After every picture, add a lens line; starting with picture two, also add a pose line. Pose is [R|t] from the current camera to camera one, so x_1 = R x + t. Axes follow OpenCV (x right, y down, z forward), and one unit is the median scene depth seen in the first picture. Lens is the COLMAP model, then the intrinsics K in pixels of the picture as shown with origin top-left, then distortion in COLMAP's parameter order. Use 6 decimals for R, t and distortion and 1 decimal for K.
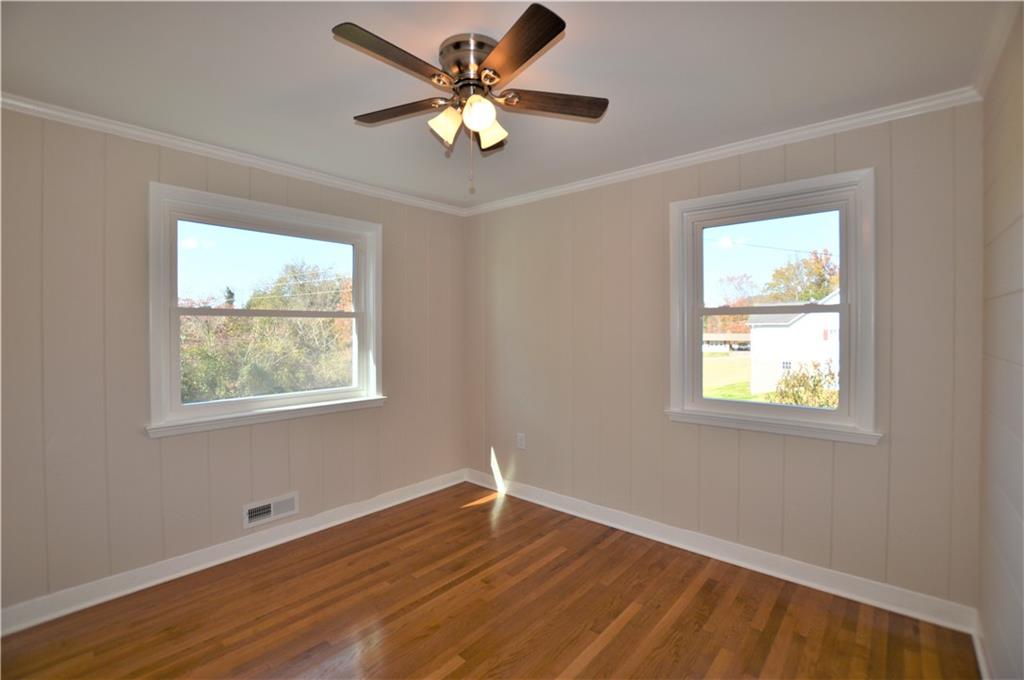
lens RADIAL K [[458.8, 0, 510.5], [0, 458.8, 333.7], [0, 0, 1]] dist [-0.025682, 0.000481]
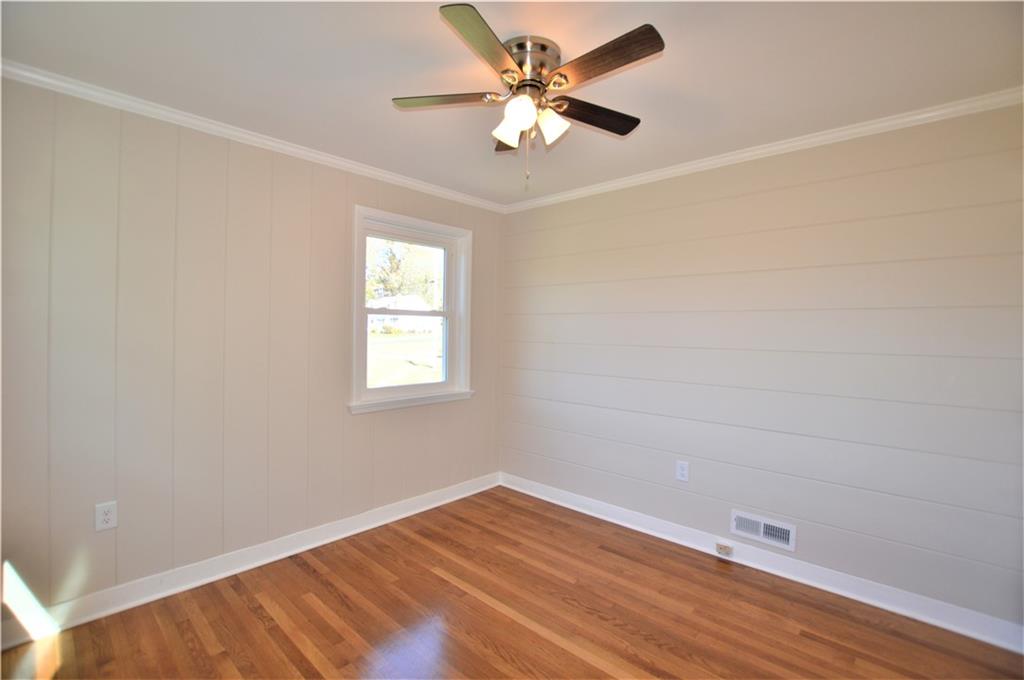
lens RADIAL K [[458.8, 0, 510.5], [0, 458.8, 333.7], [0, 0, 1]] dist [-0.025682, 0.000481]
pose [[0.024414, 0.000240, 0.999702, -0.800440], [-0.001404, 0.999999, -0.000206, 0.008098], [-0.999701, -0.001399, 0.024414, 0.732292]]
